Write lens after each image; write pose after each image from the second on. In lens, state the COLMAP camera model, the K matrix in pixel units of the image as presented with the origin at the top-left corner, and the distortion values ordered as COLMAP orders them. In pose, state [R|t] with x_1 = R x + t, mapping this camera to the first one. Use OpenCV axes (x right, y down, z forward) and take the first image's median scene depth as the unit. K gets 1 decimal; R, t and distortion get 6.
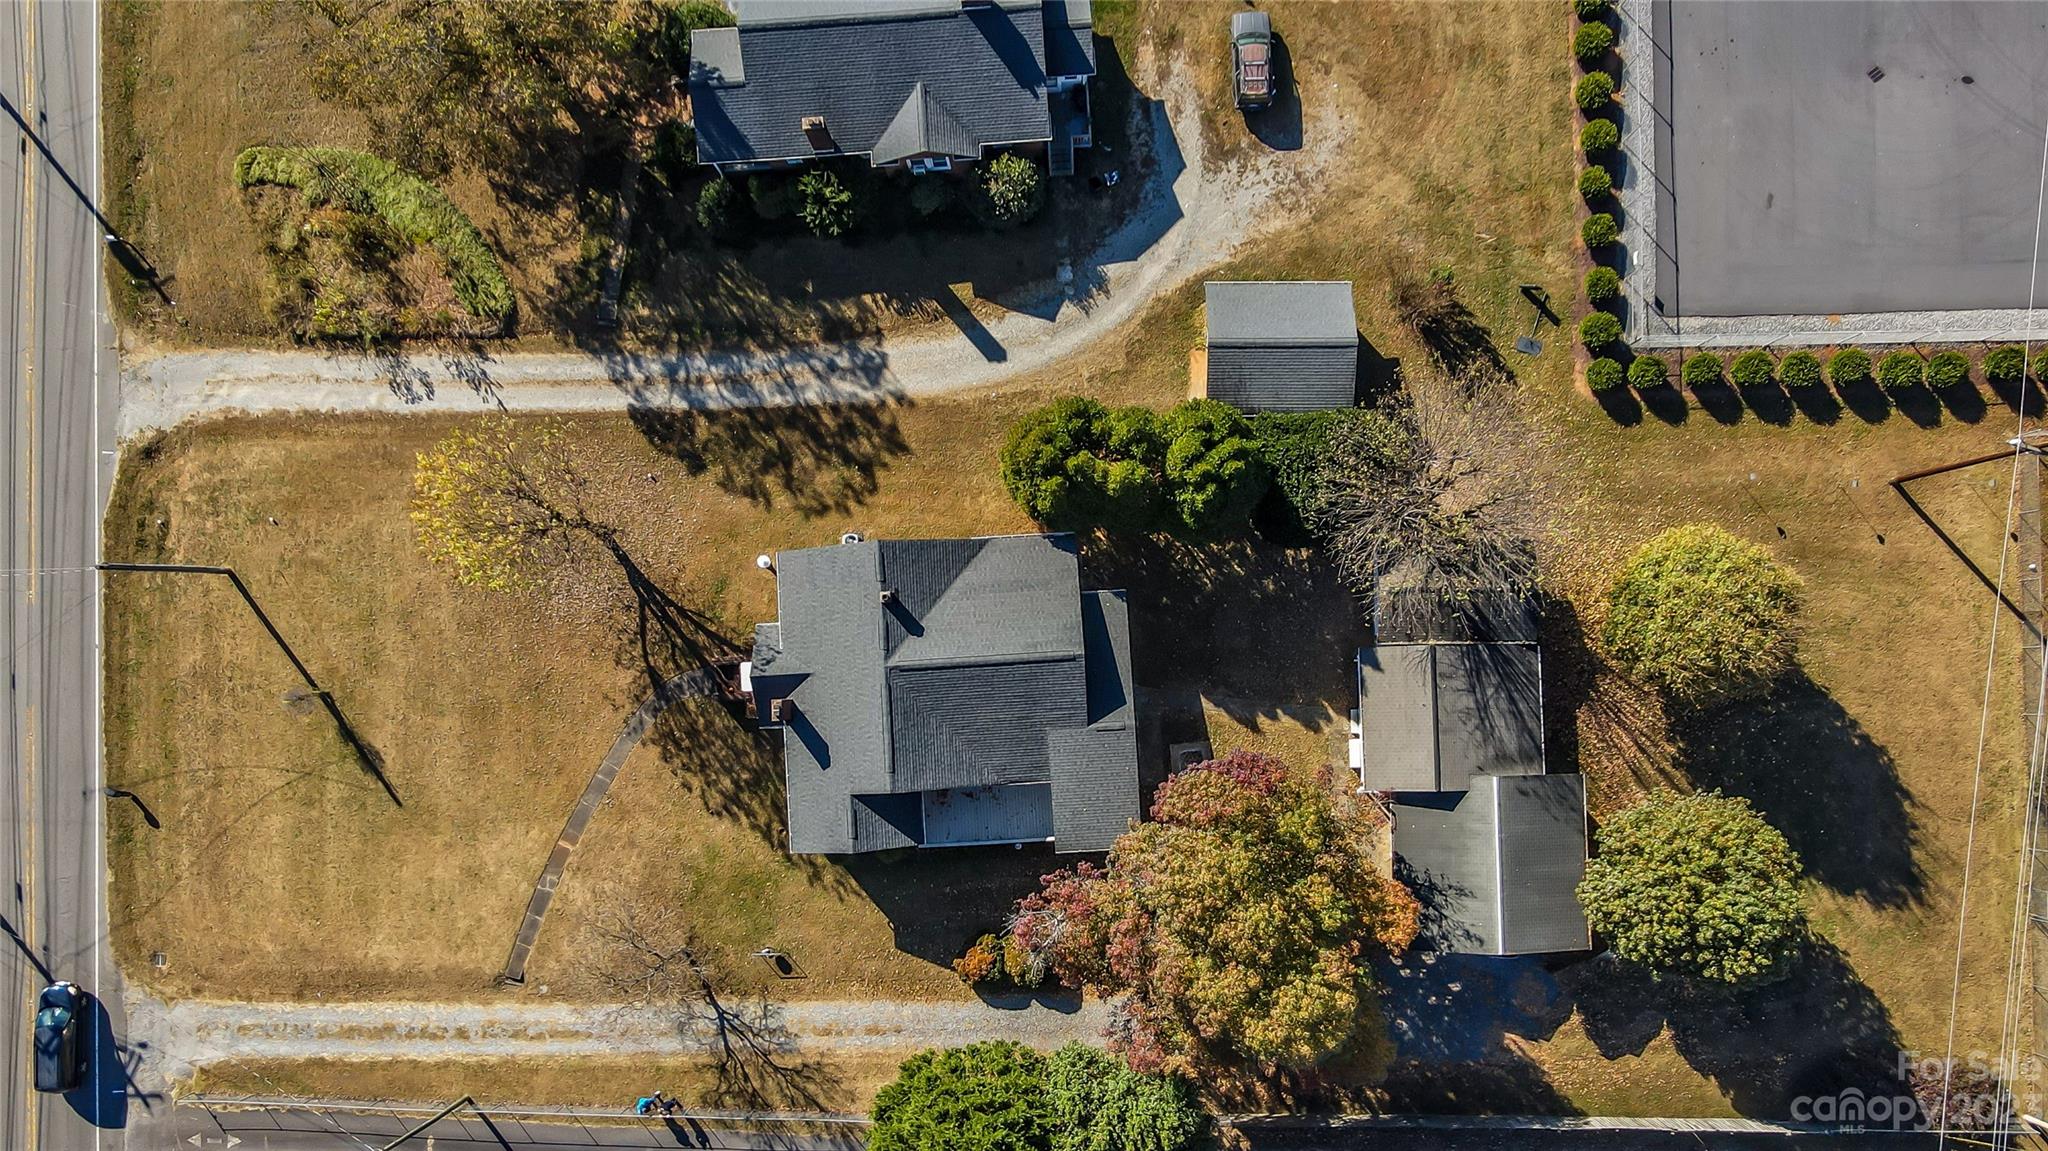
lens RADIAL K [[1493.1, 0, 1045.6], [0, 1493.1, 574.1], [0, 0, 1]] dist [0.010306, 0.022258]
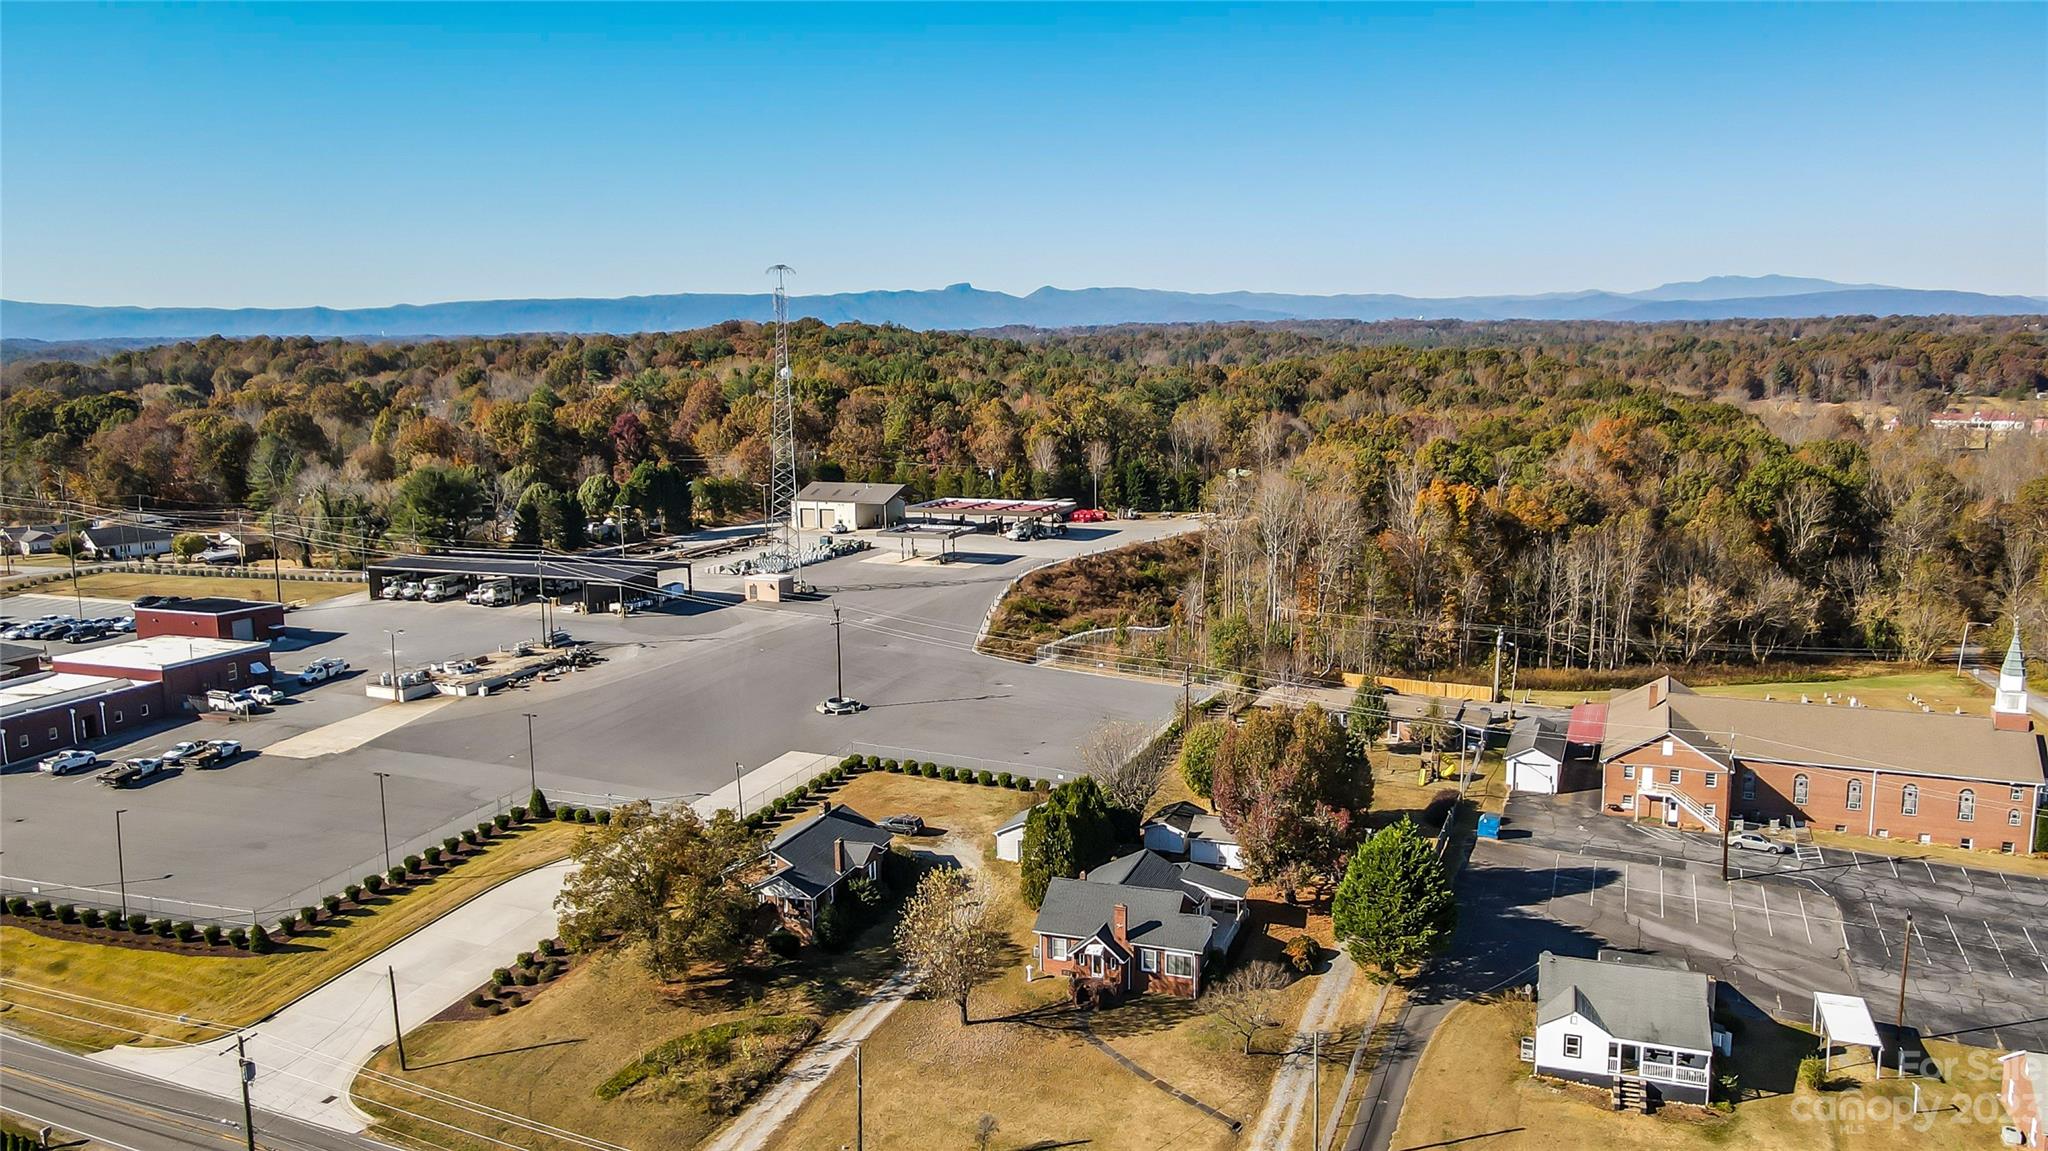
lens RADIAL K [[1493.1, 0, 1027.0], [0, 1493.1, 583.4], [0, 0, 1]] dist [0.010306, 0.022258]
pose [[0.392878, -0.136976, 0.909332, -1.602082], [0.917478, 0.125385, -0.377510, 0.548305], [-0.062306, 0.982607, 0.174933, 0.292127]]
